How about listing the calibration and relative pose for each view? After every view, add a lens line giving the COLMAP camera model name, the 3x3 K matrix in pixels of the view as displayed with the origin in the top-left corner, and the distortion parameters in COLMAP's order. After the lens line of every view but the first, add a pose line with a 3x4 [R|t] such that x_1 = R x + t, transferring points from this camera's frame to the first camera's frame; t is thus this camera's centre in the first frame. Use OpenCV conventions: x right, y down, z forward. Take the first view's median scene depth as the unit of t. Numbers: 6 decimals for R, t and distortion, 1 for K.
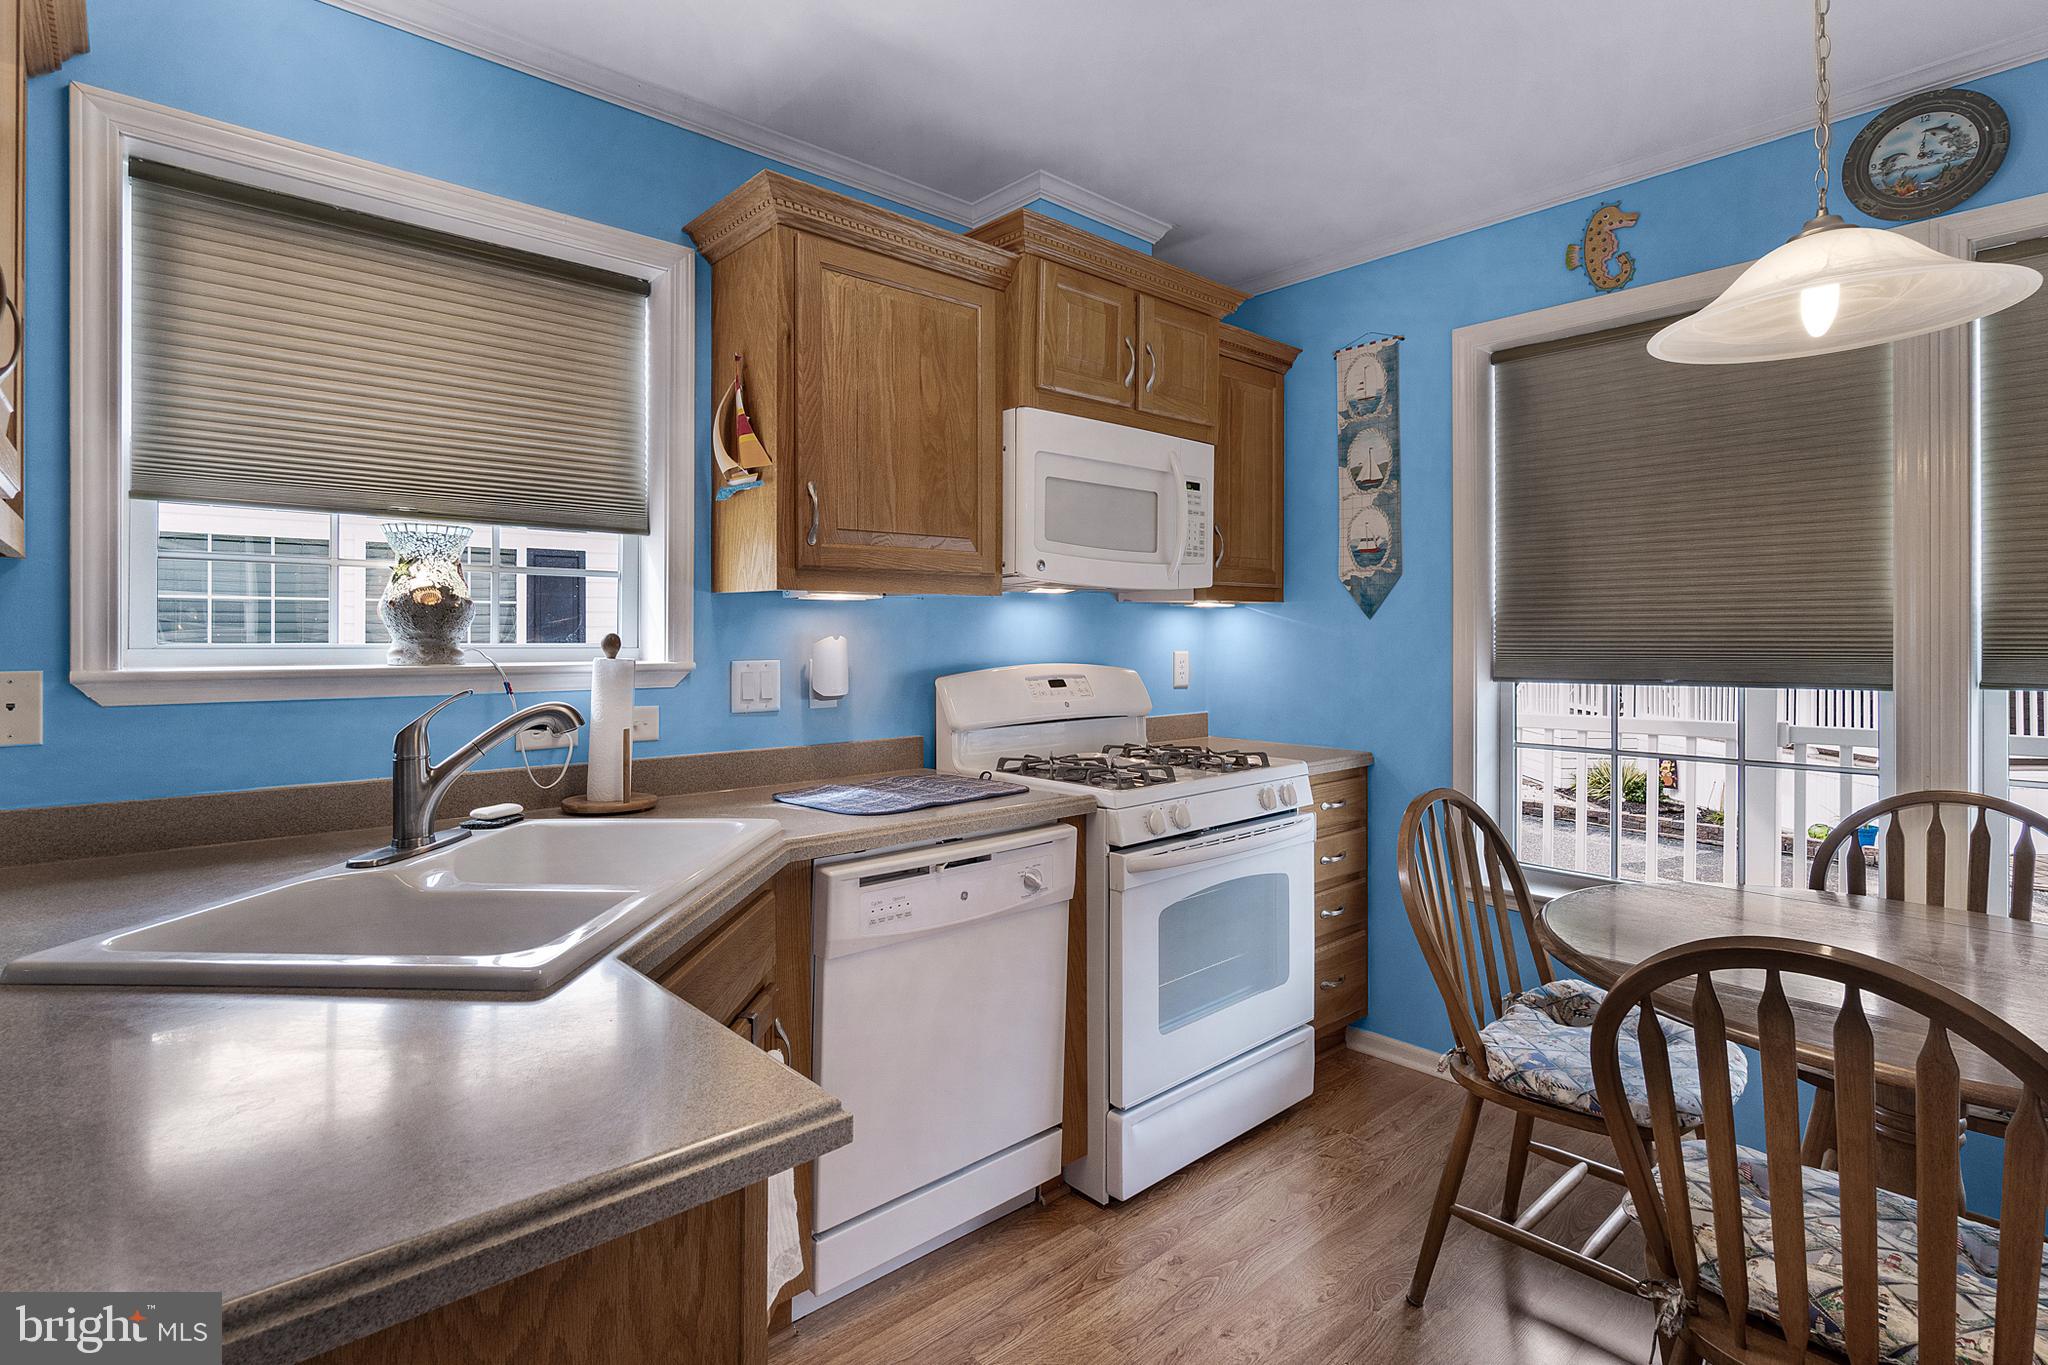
lens RADIAL K [[996.6, 0, 1027.8], [0, 996.6, 636.2], [0, 0, 1]] dist [-0.006768, 0.001827]
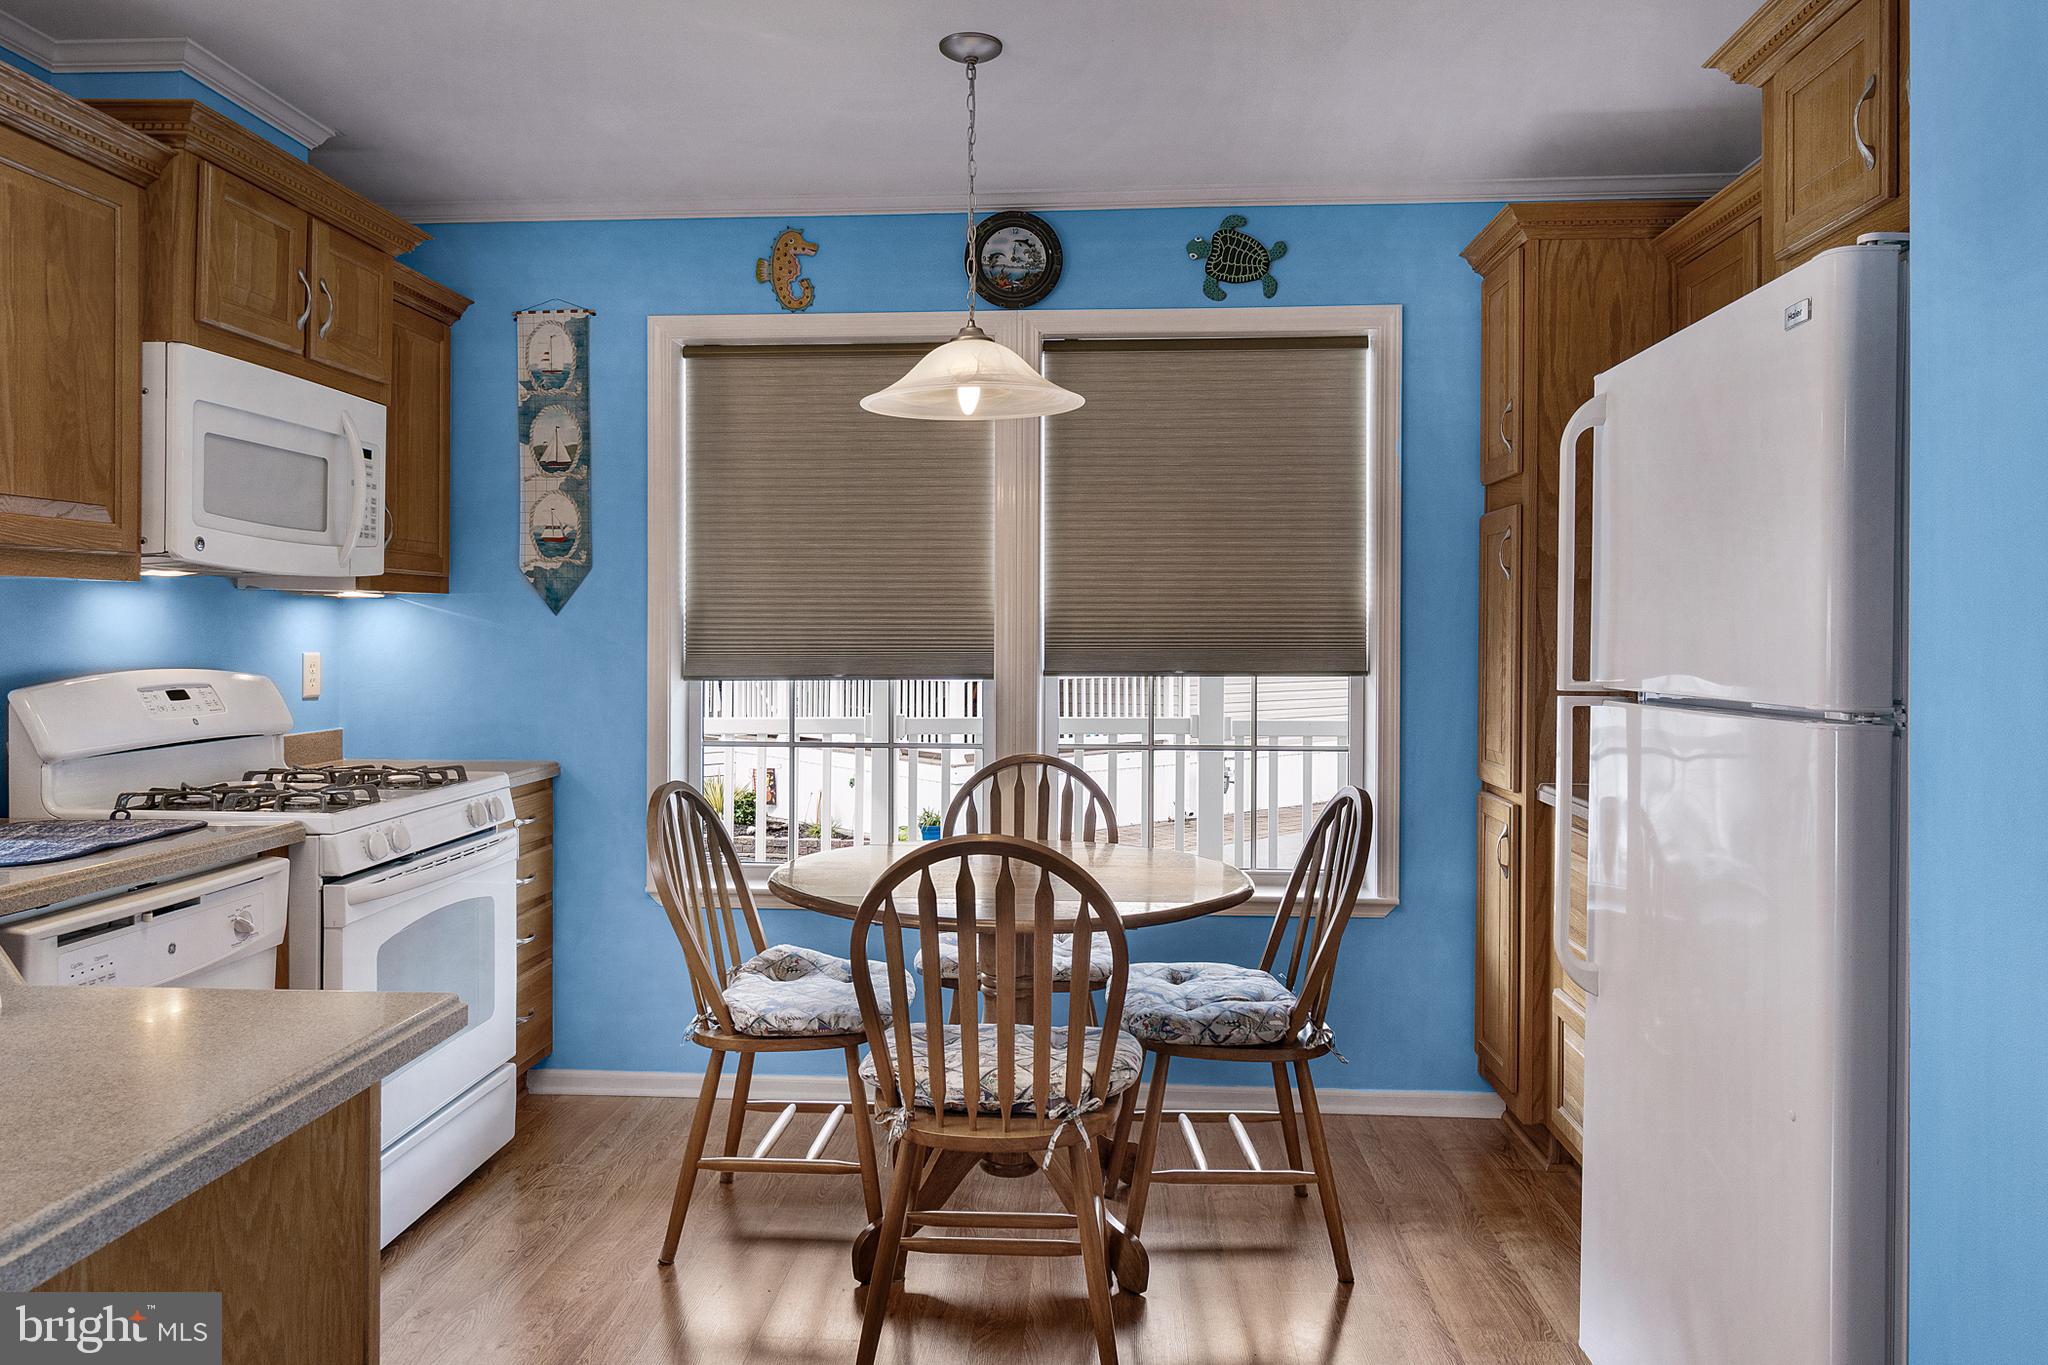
lens RADIAL K [[1367.9, 0, 1014.5], [0, 1367.9, 639.8], [0, 0, 1]] dist [0.006465, -0.000955]
pose [[0.722888, -0.000609, 0.690965, -0.301419], [-0.003657, 0.999982, 0.004707, -0.002987], [-0.690956, -0.005930, 0.722873, -0.265764]]
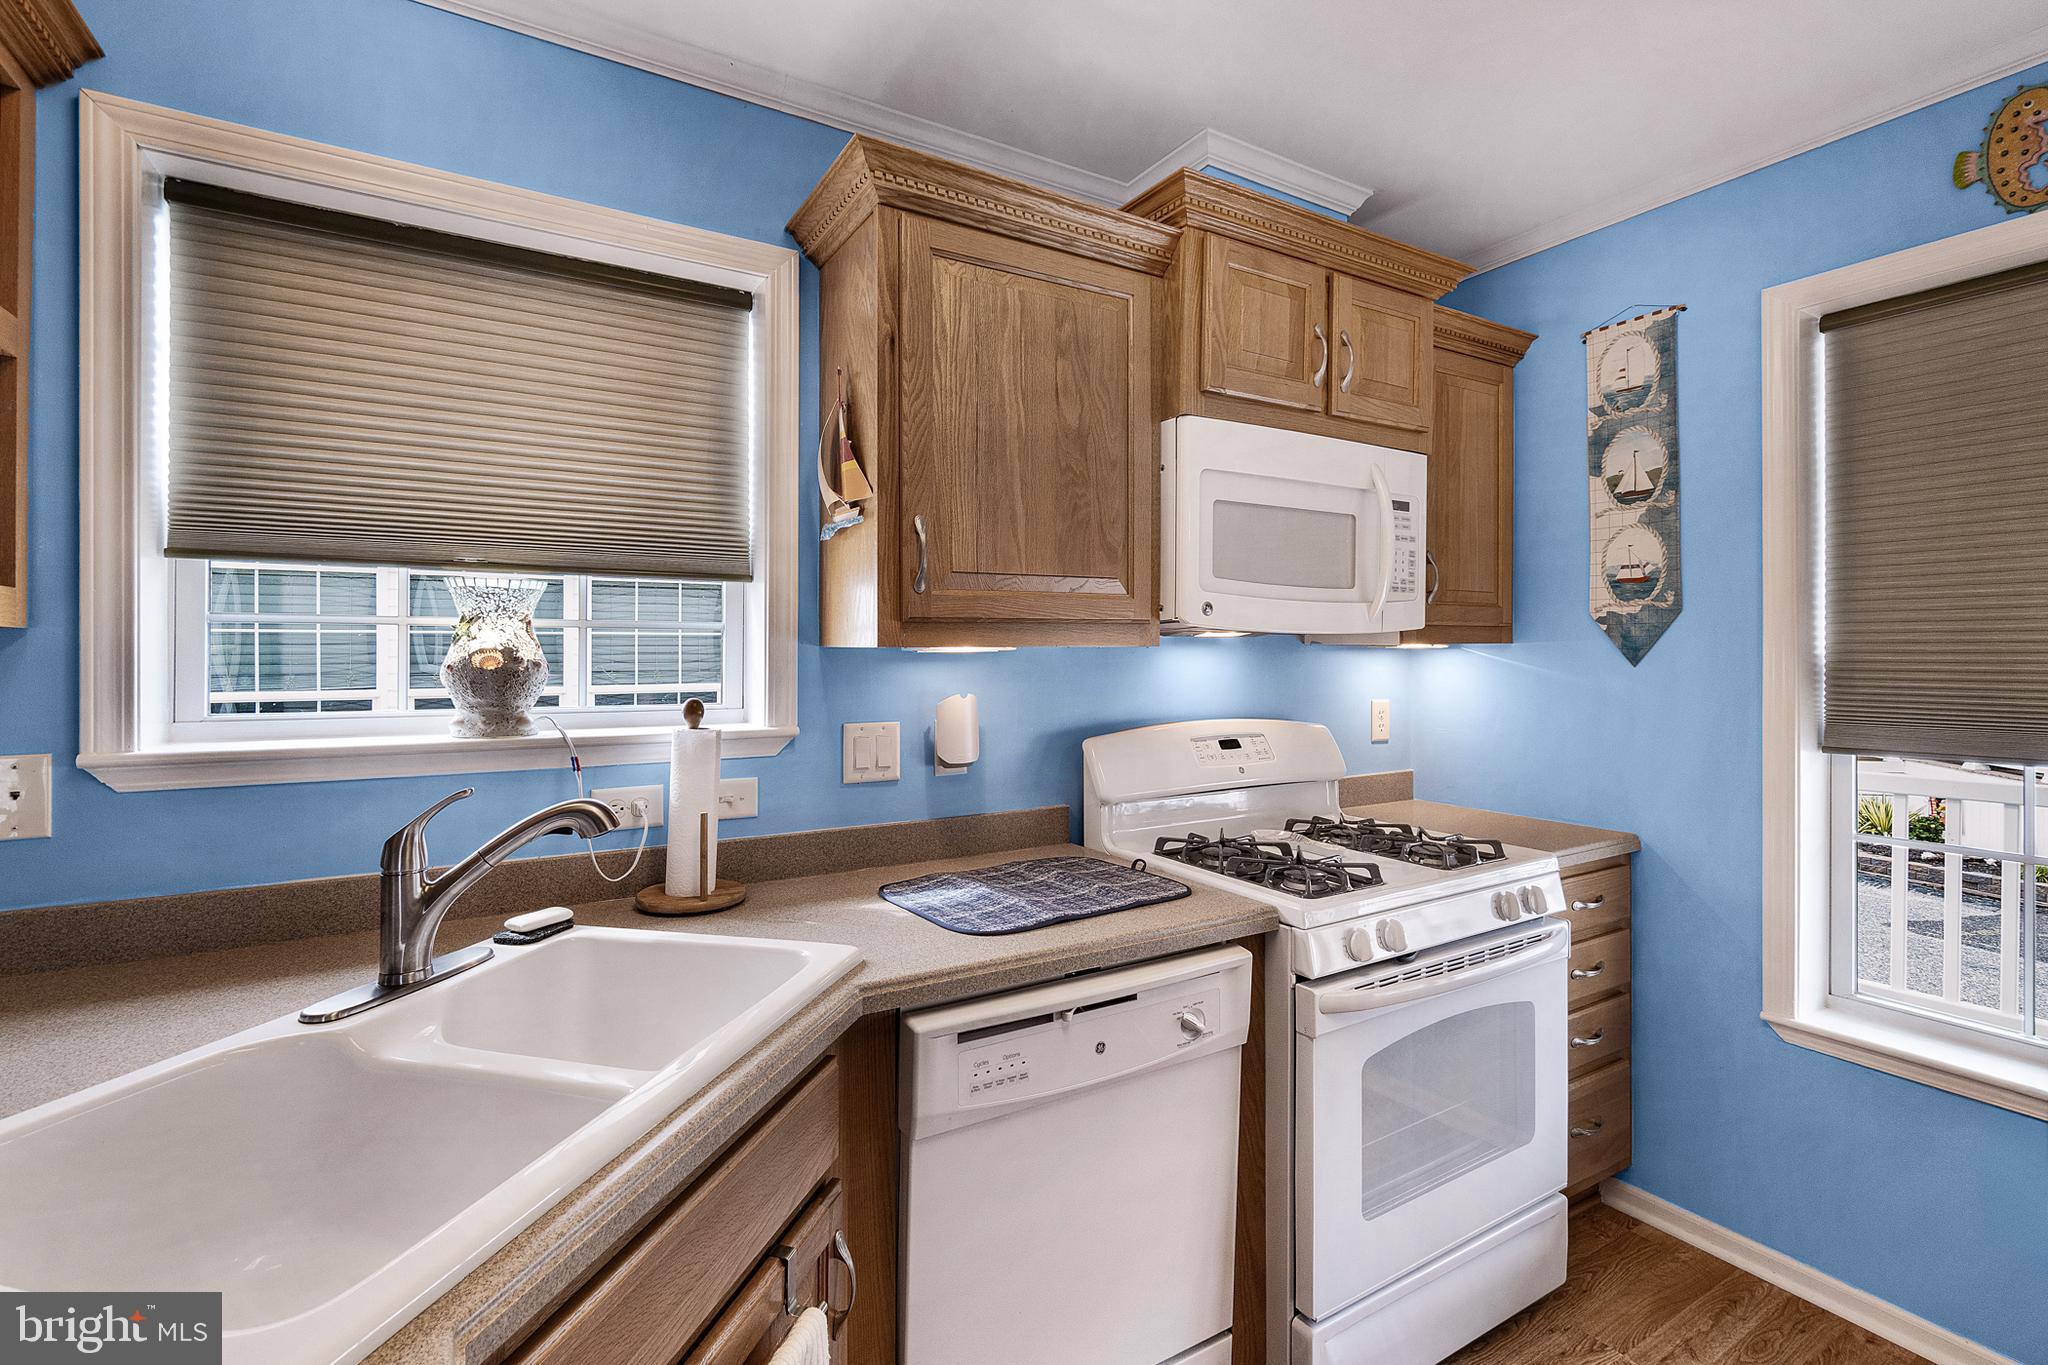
lens RADIAL K [[922.0, 0, 1021.1], [0, 922.0, 651.1], [0, 0, 1]] dist [-0.003460, 0.001446]
pose [[0.979464, 0.000325, -0.201619, 0.017241], [-0.000526, 0.999999, -0.000942, -0.039628], [0.201619, 0.001029, 0.979464, 0.253841]]
